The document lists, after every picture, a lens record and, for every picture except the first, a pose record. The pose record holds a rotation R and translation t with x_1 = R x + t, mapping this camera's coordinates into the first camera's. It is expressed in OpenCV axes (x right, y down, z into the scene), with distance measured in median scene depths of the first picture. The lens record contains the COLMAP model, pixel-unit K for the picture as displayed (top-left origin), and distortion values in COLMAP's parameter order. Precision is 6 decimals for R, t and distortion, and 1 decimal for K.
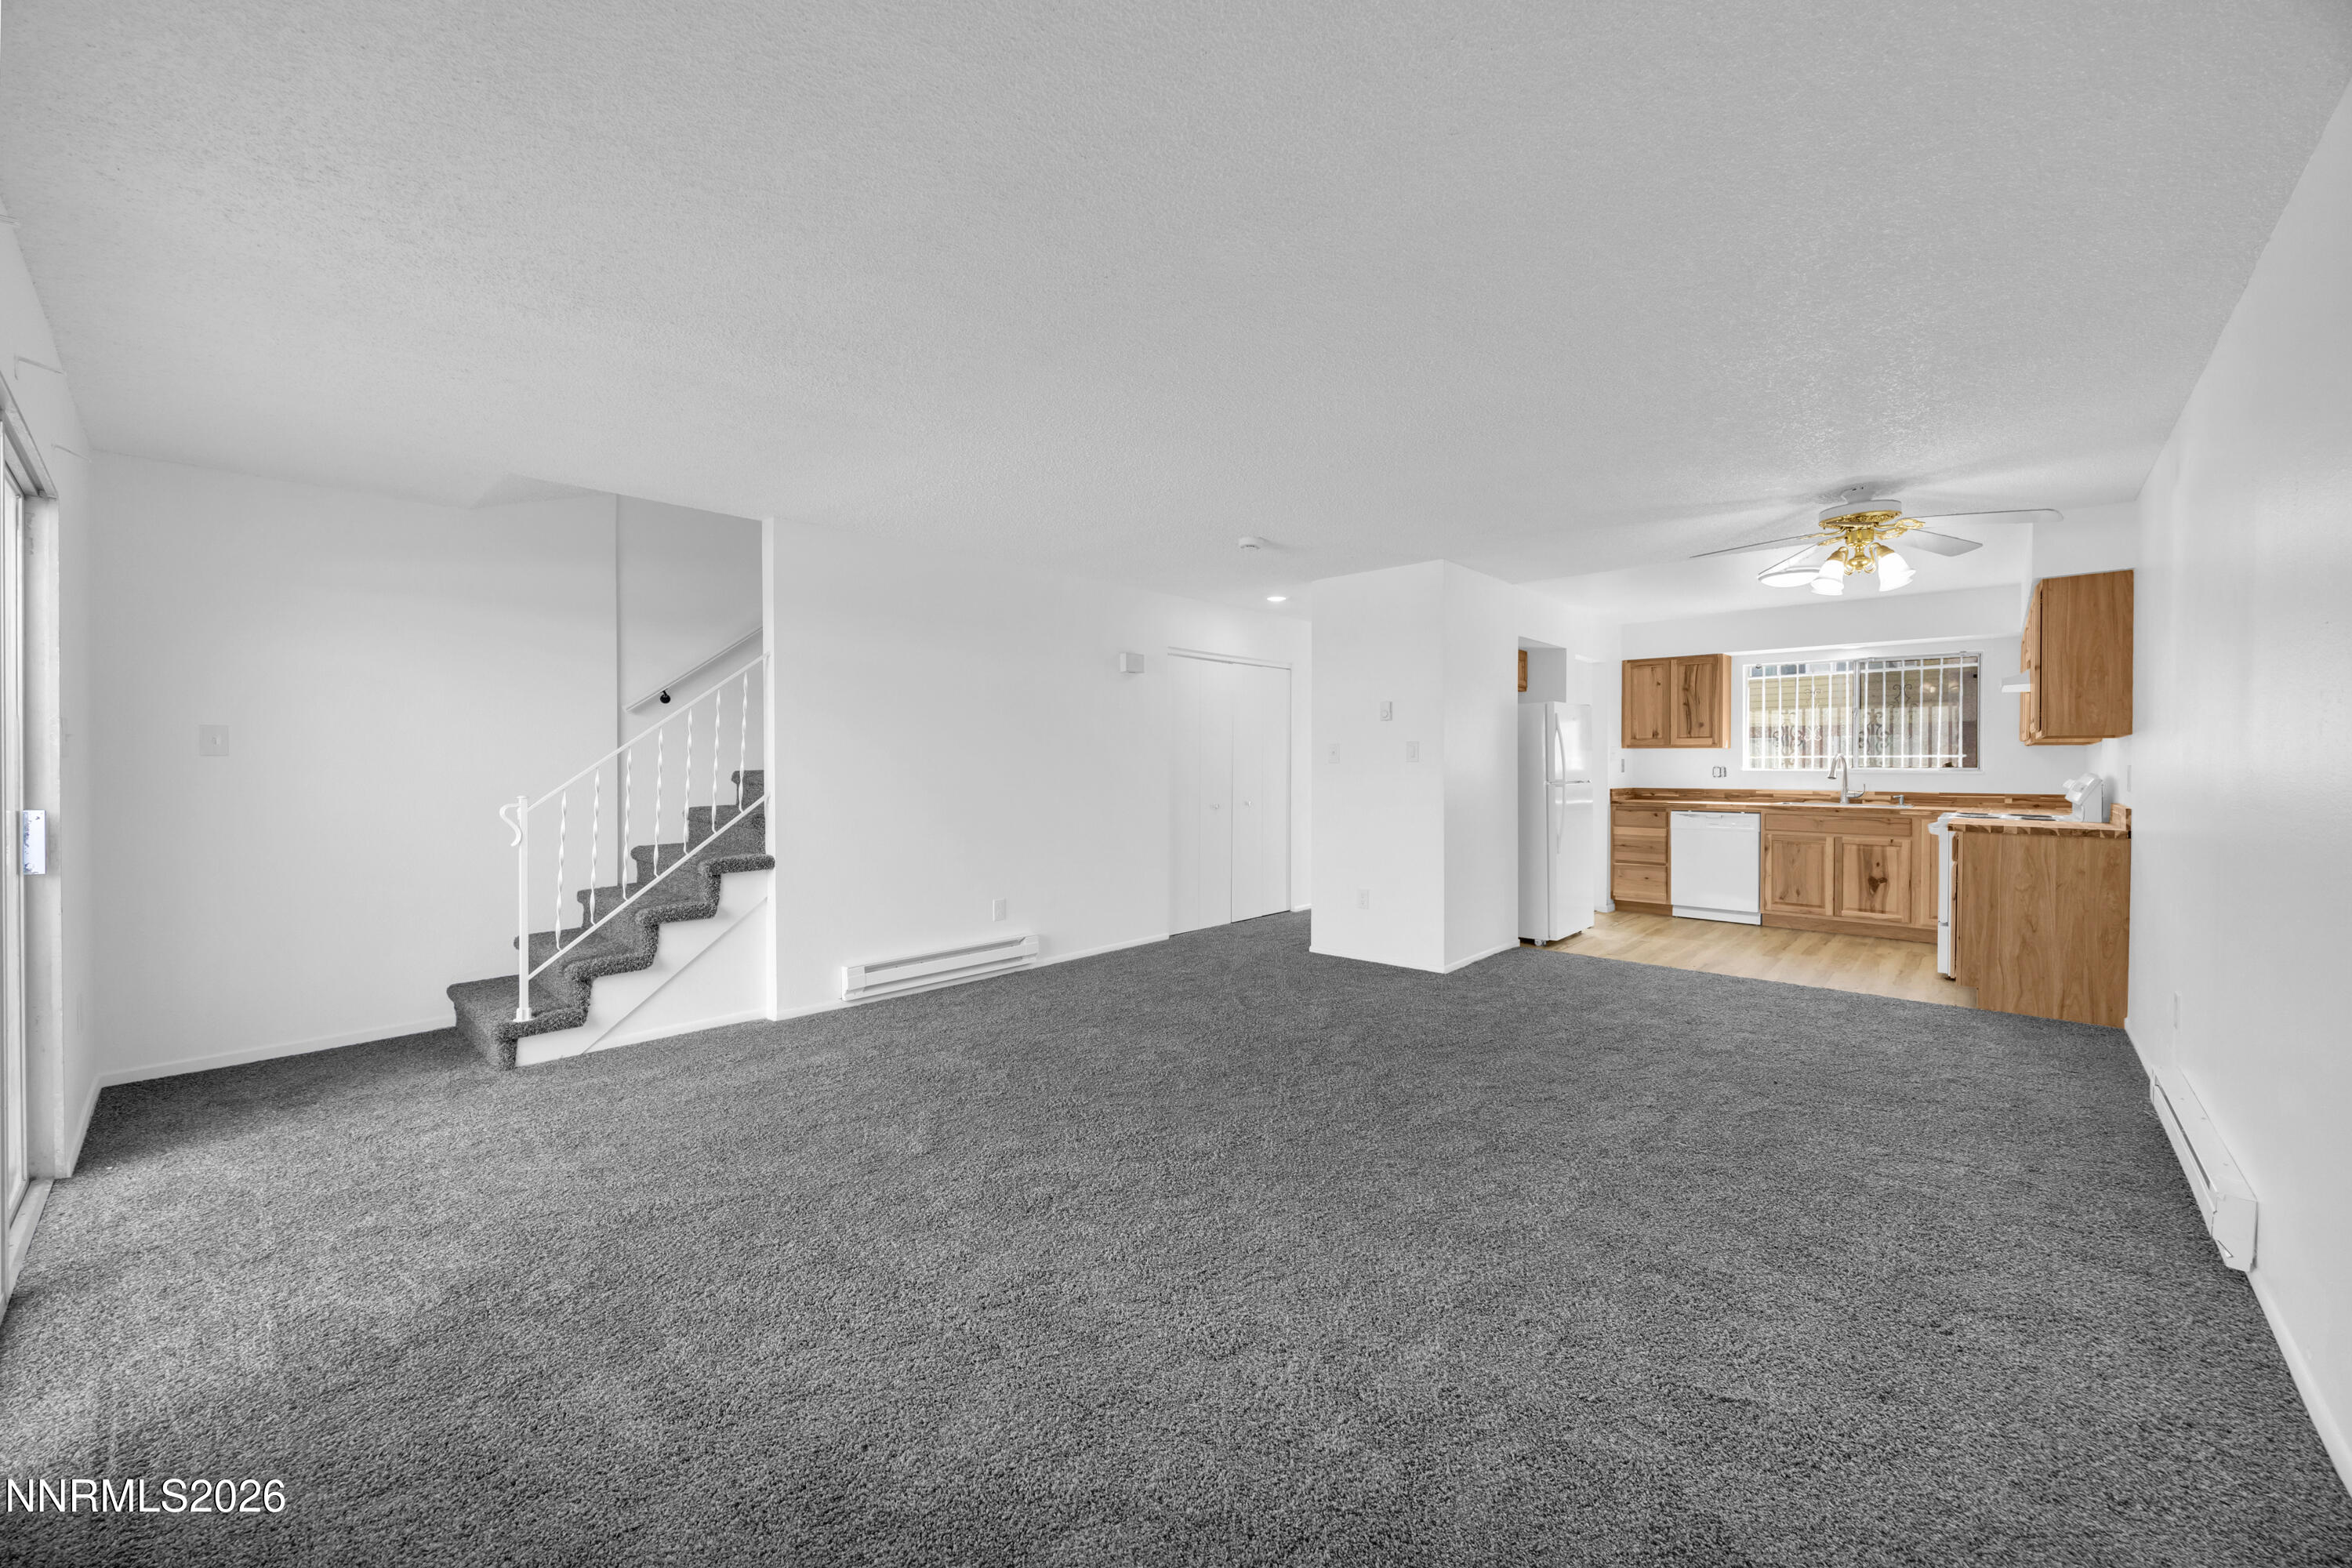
lens RADIAL K [[890.8, 0, 1175.6], [0, 890.8, 771.6], [0, 0, 1]] dist [-0.001954, -0.000167]
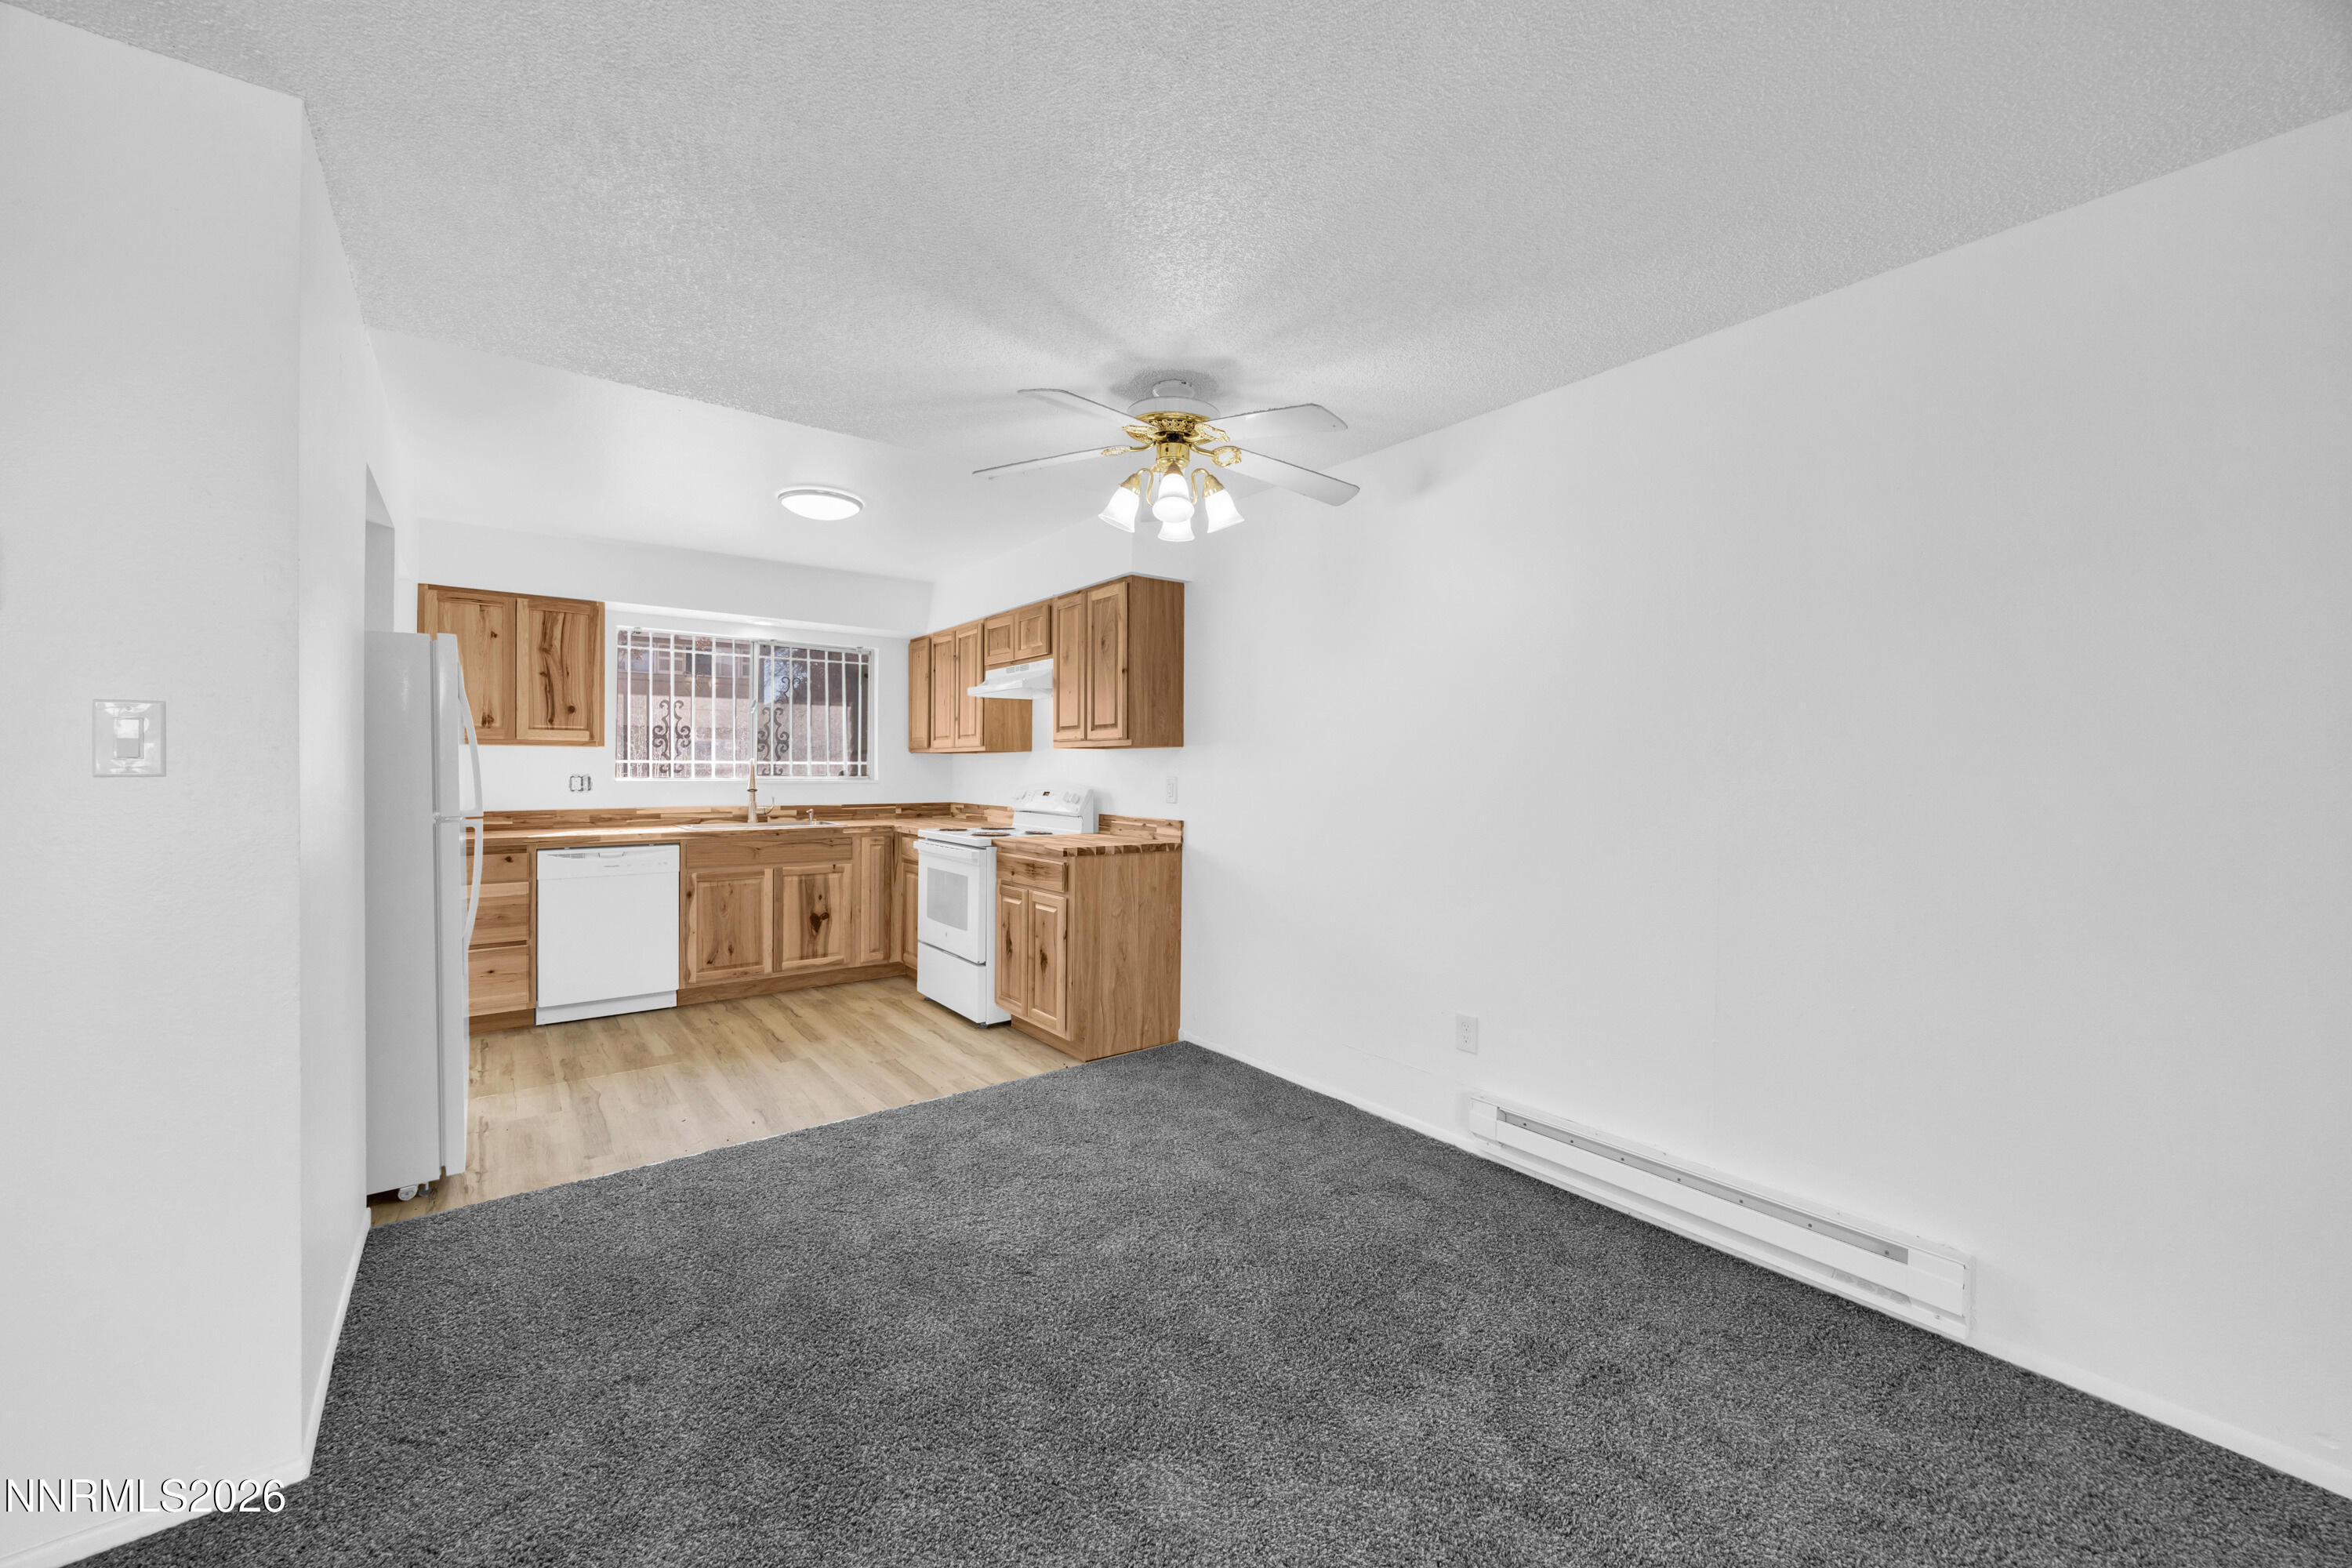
lens RADIAL K [[897.8, 0, 1168.4], [0, 897.8, 768.9], [0, 0, 1]] dist [-0.001017, -0.000077]
pose [[0.177697, 0.000871, 0.984085, 0.045221], [0.002700, 0.999995, -0.001373, -0.009679], [-0.984082, 0.002901, 0.177694, 0.537025]]
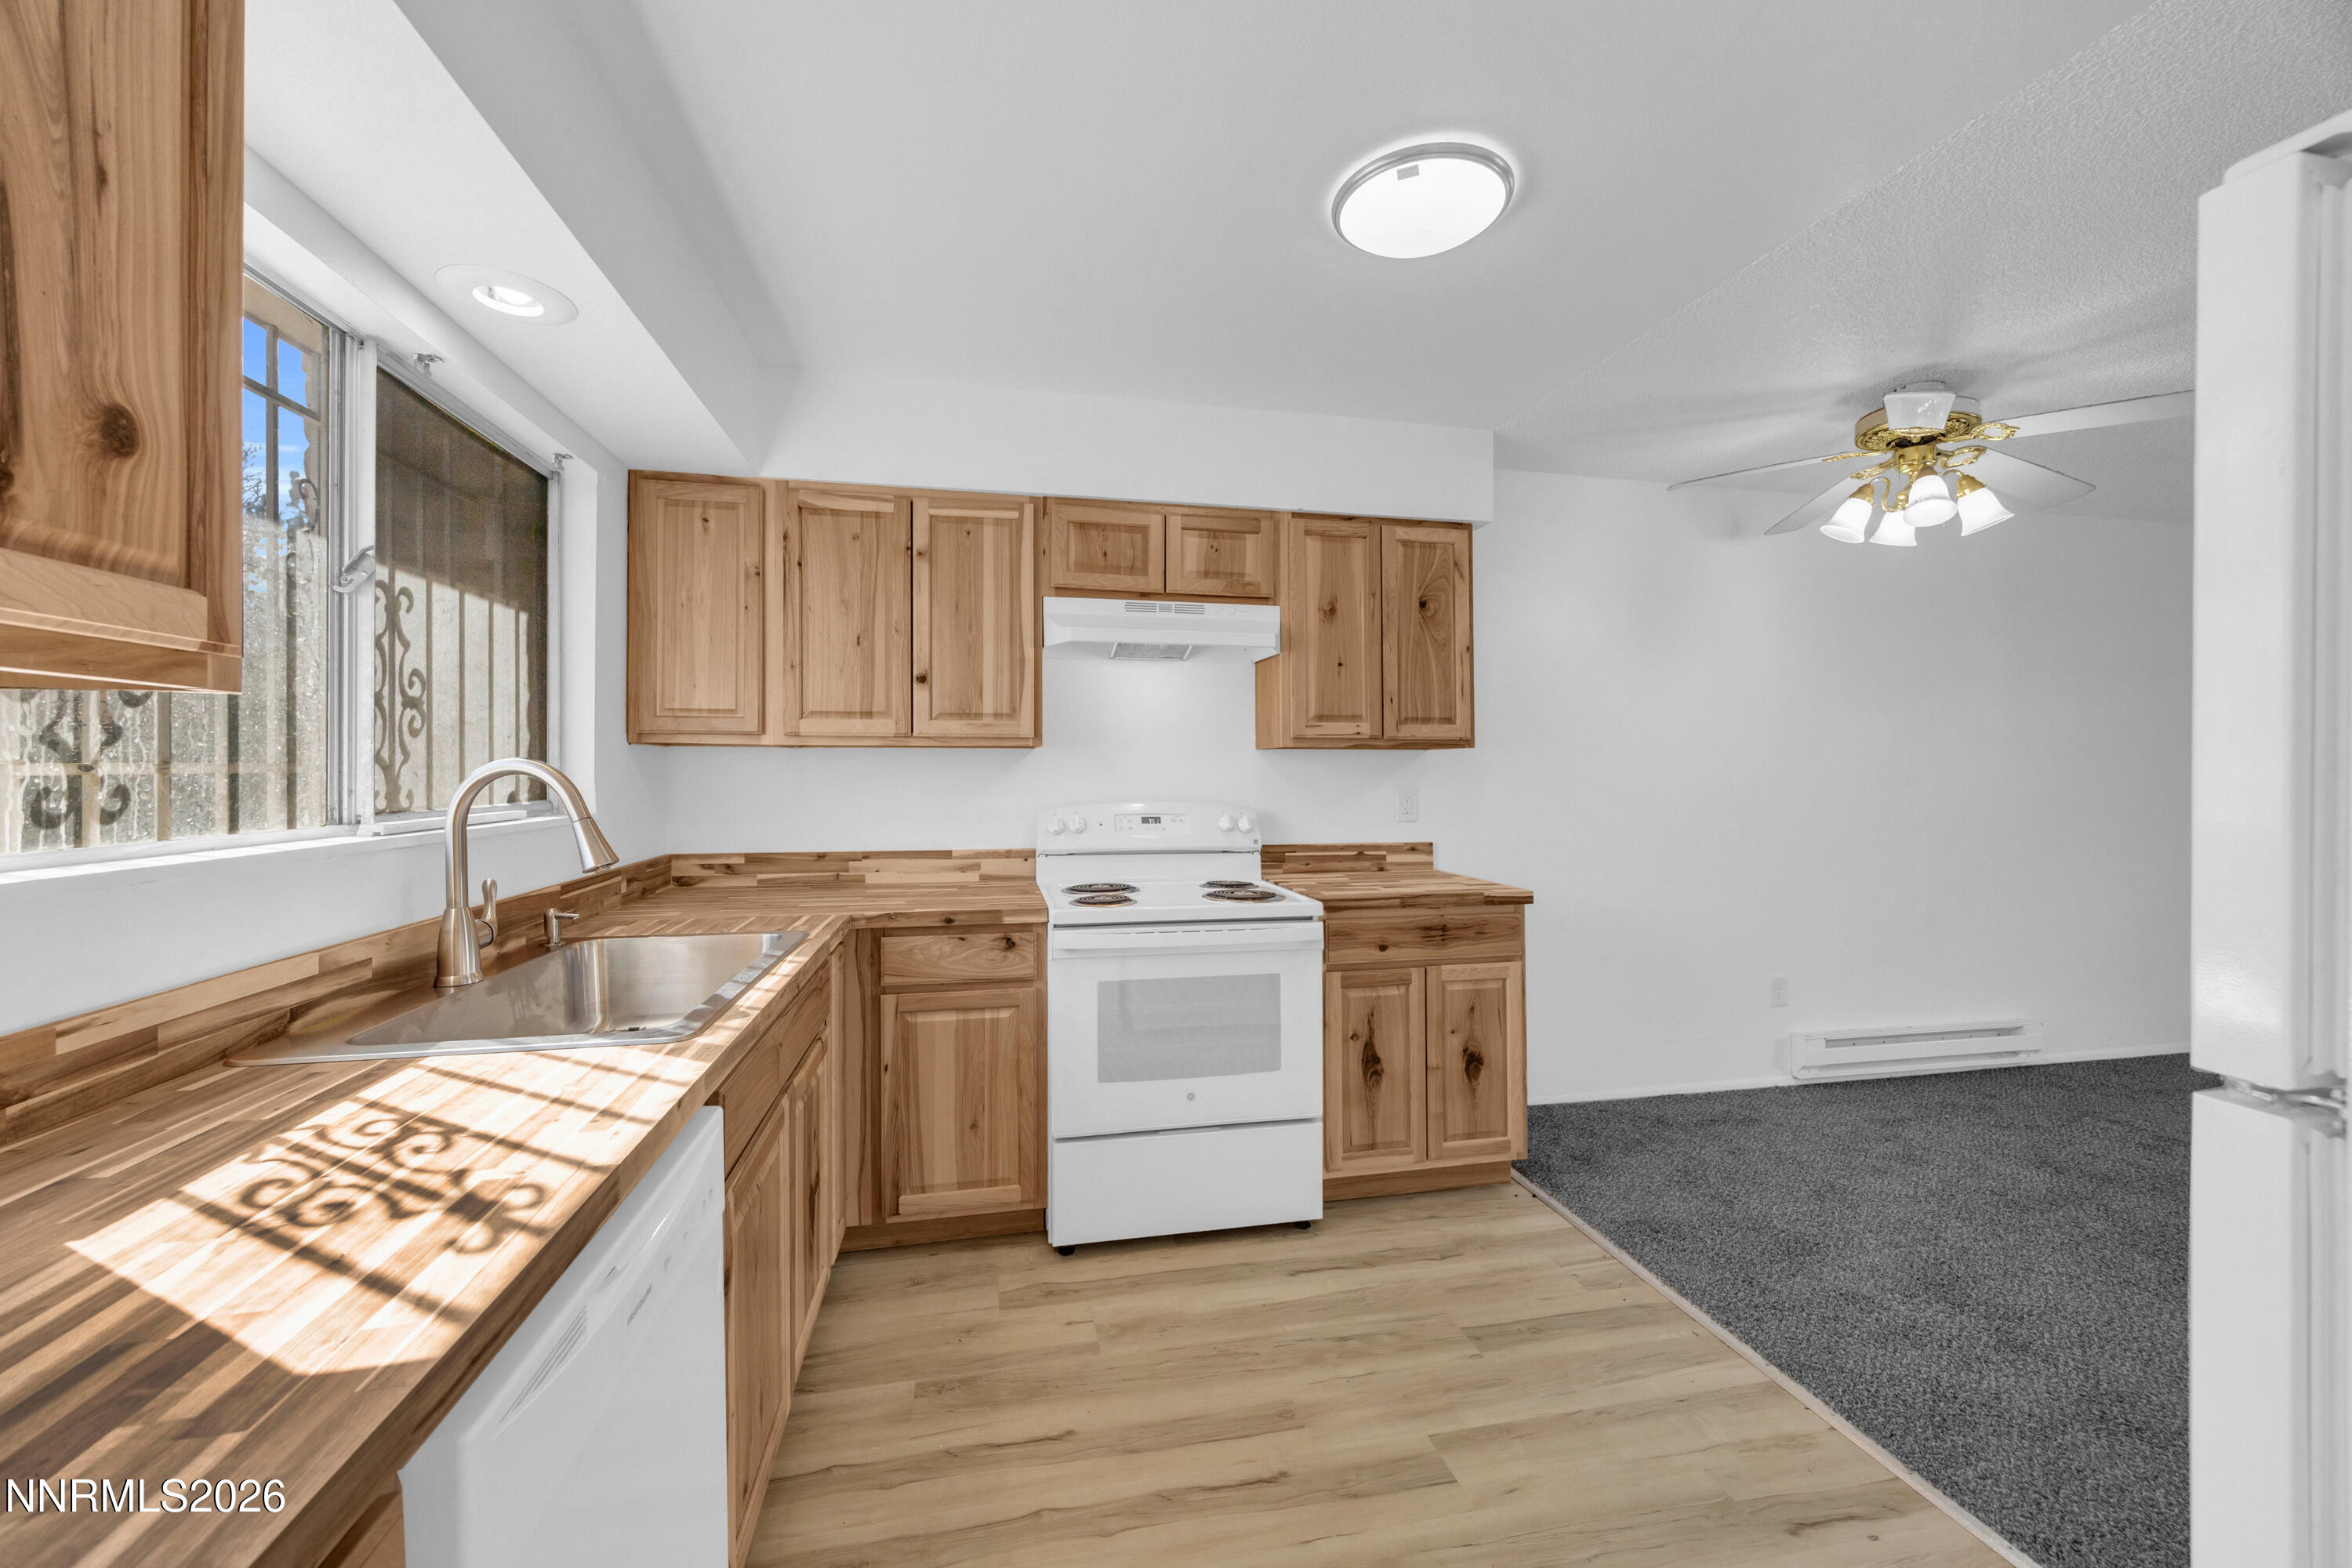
lens RADIAL K [[897.8, 0, 1168.4], [0, 897.8, 768.9], [0, 0, 1]] dist [-0.001017, -0.000077]
pose [[-0.812273, -0.001126, 0.583277, 0.511133], [0.003128, 0.999975, 0.006287, -0.019387], [-0.583270, 0.006932, -0.812249, 1.156054]]
